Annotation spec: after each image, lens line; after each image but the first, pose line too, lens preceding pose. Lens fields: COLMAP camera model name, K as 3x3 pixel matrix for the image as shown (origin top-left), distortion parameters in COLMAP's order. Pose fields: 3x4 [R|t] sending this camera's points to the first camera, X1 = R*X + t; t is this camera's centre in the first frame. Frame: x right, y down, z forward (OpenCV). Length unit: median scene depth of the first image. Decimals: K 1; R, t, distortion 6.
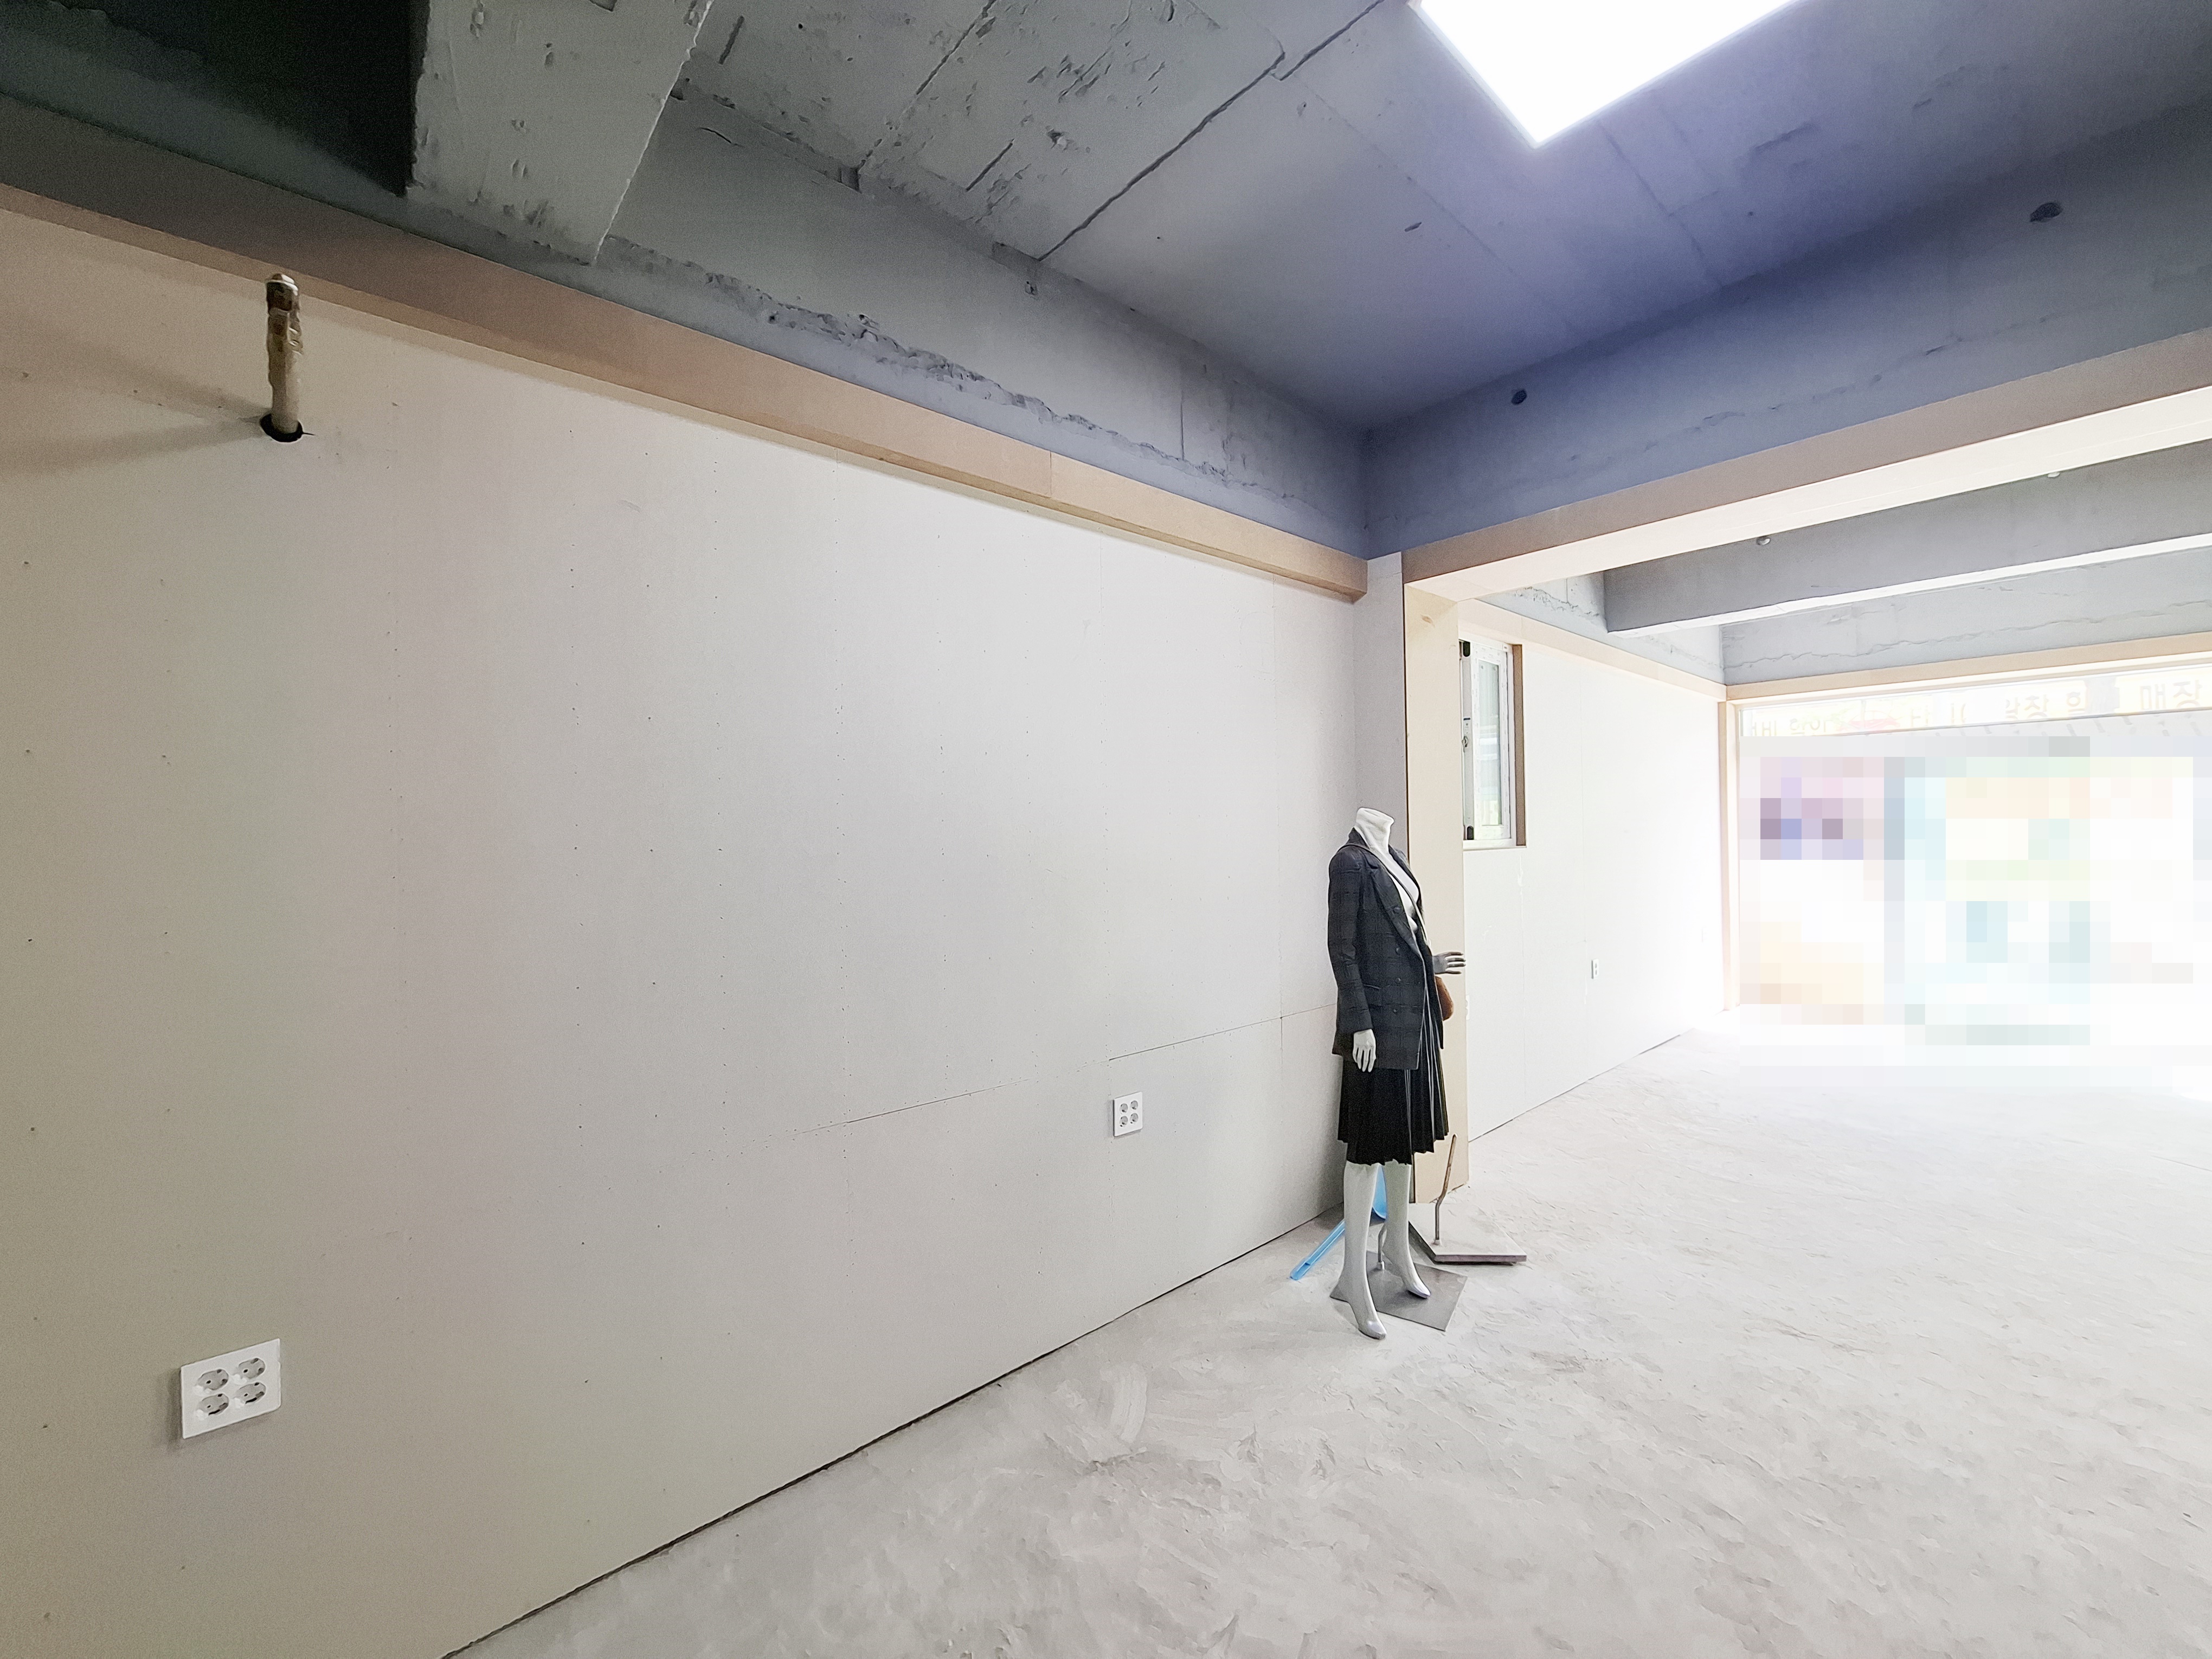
lens RADIAL K [[879.8, 0, 1105.8], [0, 879.8, 825.5], [0, 0, 1]] dist [0.002362, -0.000078]
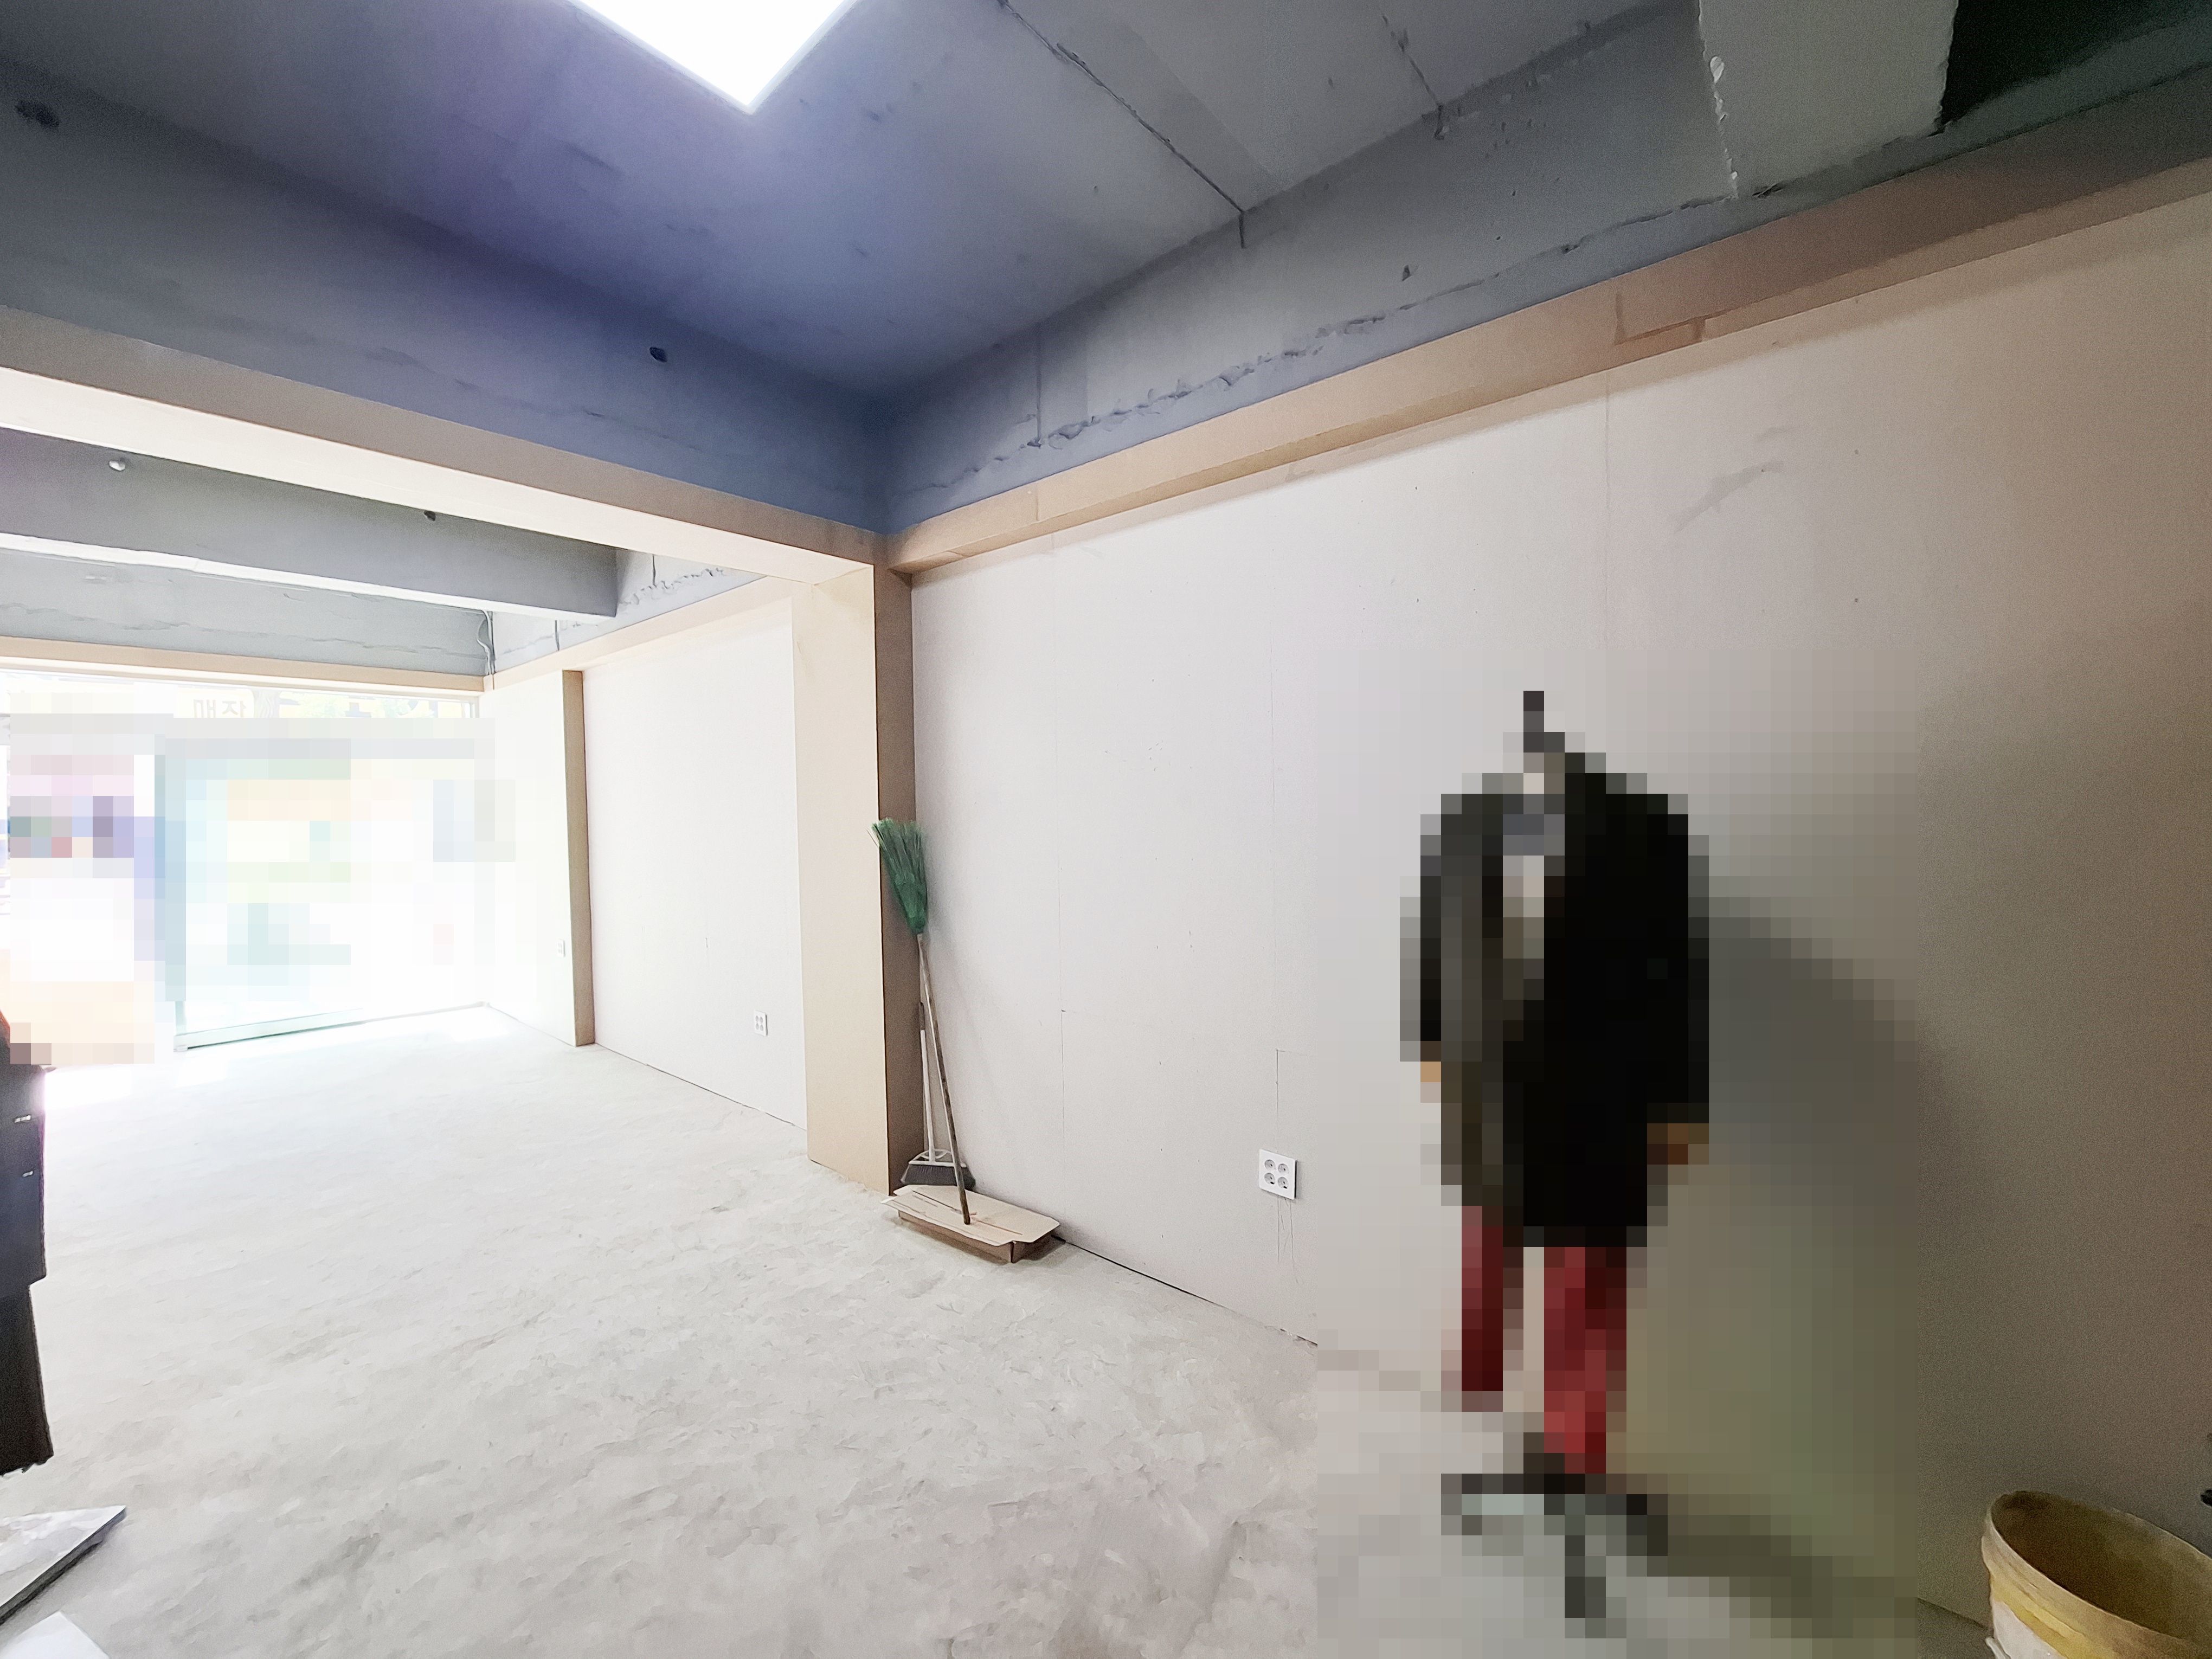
lens RADIAL K [[879.8, 0, 1106.4], [0, 879.8, 819.5], [0, 0, 1]] dist [0.002362, -0.000078]
pose [[-0.144609, 0.002970, 0.989484, -0.326031], [0.009266, 0.999956, -0.001647, 0.005478], [-0.989446, 0.008930, -0.144630, 0.516807]]
